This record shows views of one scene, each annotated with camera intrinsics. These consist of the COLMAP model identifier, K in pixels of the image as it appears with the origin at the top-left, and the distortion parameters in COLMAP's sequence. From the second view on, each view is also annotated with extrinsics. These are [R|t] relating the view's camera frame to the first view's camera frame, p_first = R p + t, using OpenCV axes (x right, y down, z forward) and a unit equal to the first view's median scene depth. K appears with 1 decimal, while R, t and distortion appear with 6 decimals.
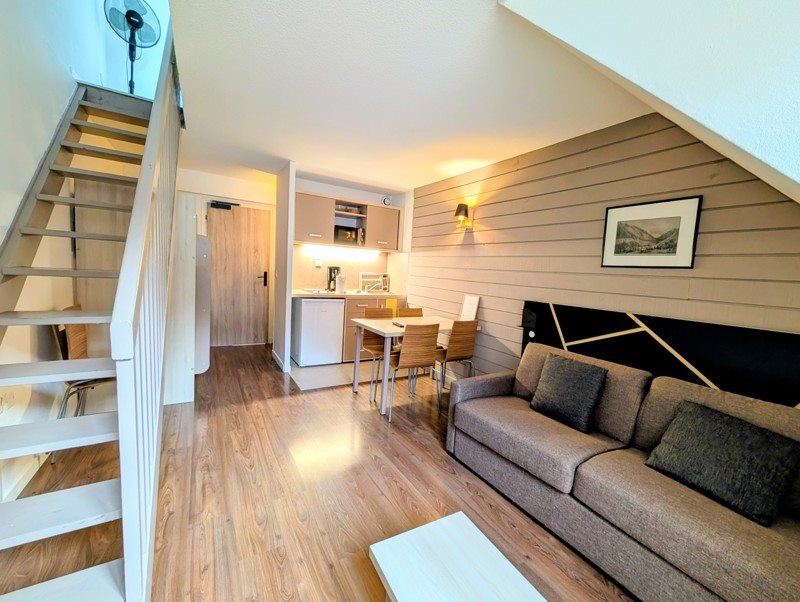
lens RADIAL K [[329.1, 0, 400.0], [0, 329.1, 301.0], [0, 0, 1]] dist [0.001291, 0.000153]
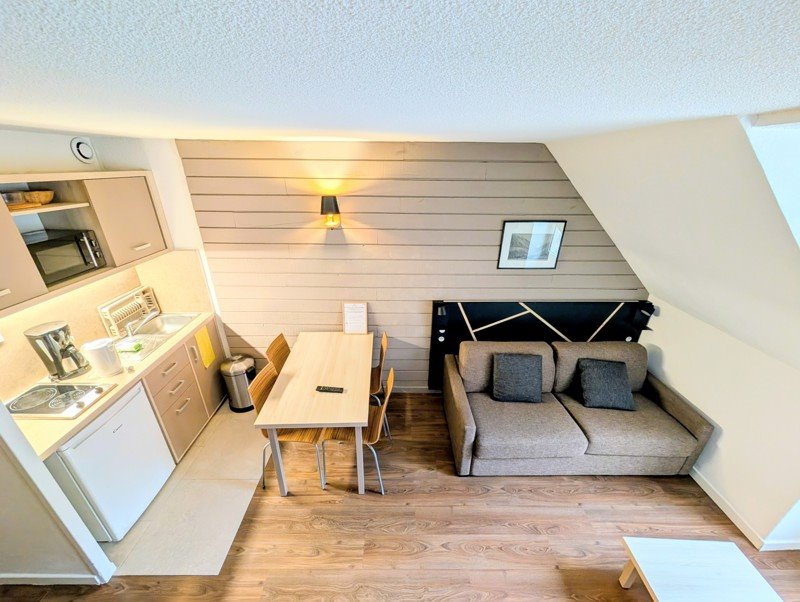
lens RADIAL K [[307.6, 0, 400.0], [0, 307.6, 301.0], [0, 0, 1]] dist [0.000076, -0.000009]
pose [[0.510709, -0.399600, 0.761246, -0.344728], [0.101110, 0.907195, 0.408380, -0.347286], [-0.853788, -0.131593, 0.503716, 0.497886]]
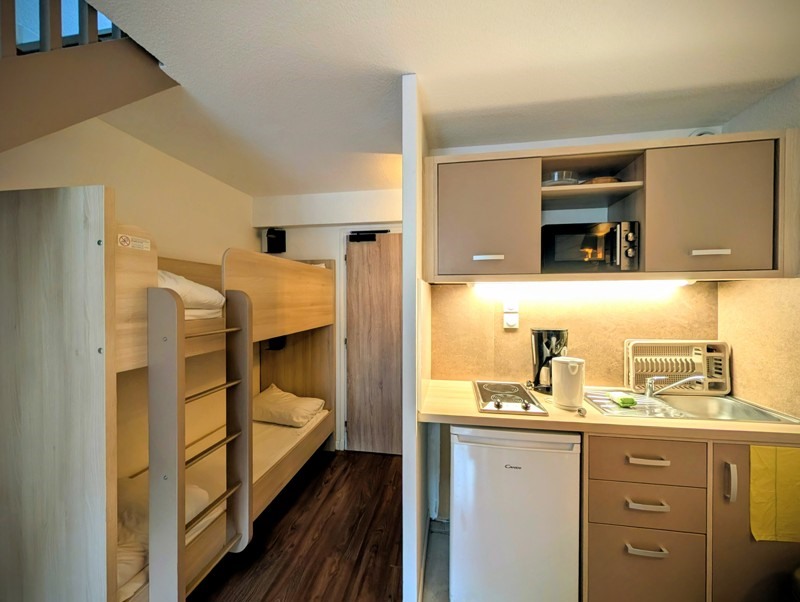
lens RADIAL K [[307.6, 0, 400.0], [0, 307.6, 301.0], [0, 0, 1]] dist [0.000076, -0.000009]
pose [[0.753884, -0.057662, -0.654472, -0.116697], [-0.014832, 0.994394, -0.104695, -0.127694], [0.656840, 0.088635, 0.748803, 0.782456]]
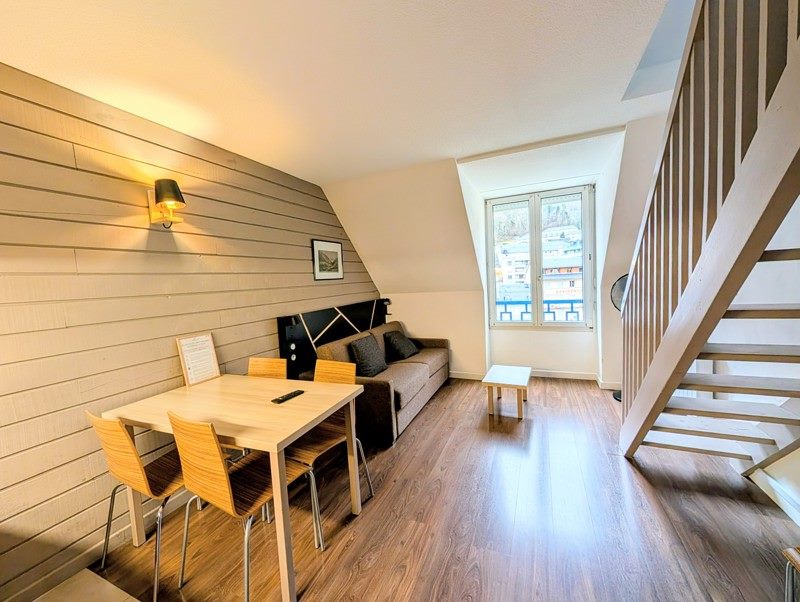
lens RADIAL K [[317.2, 0, 400.0], [0, 317.2, 301.0], [0, 0, 1]] dist [0.000430, -0.000013]
pose [[-0.578571, -0.084863, 0.811205, -0.497270], [0.096071, 0.980559, 0.171100, -0.149355], [-0.809955, 0.176927, -0.559170, 1.030205]]
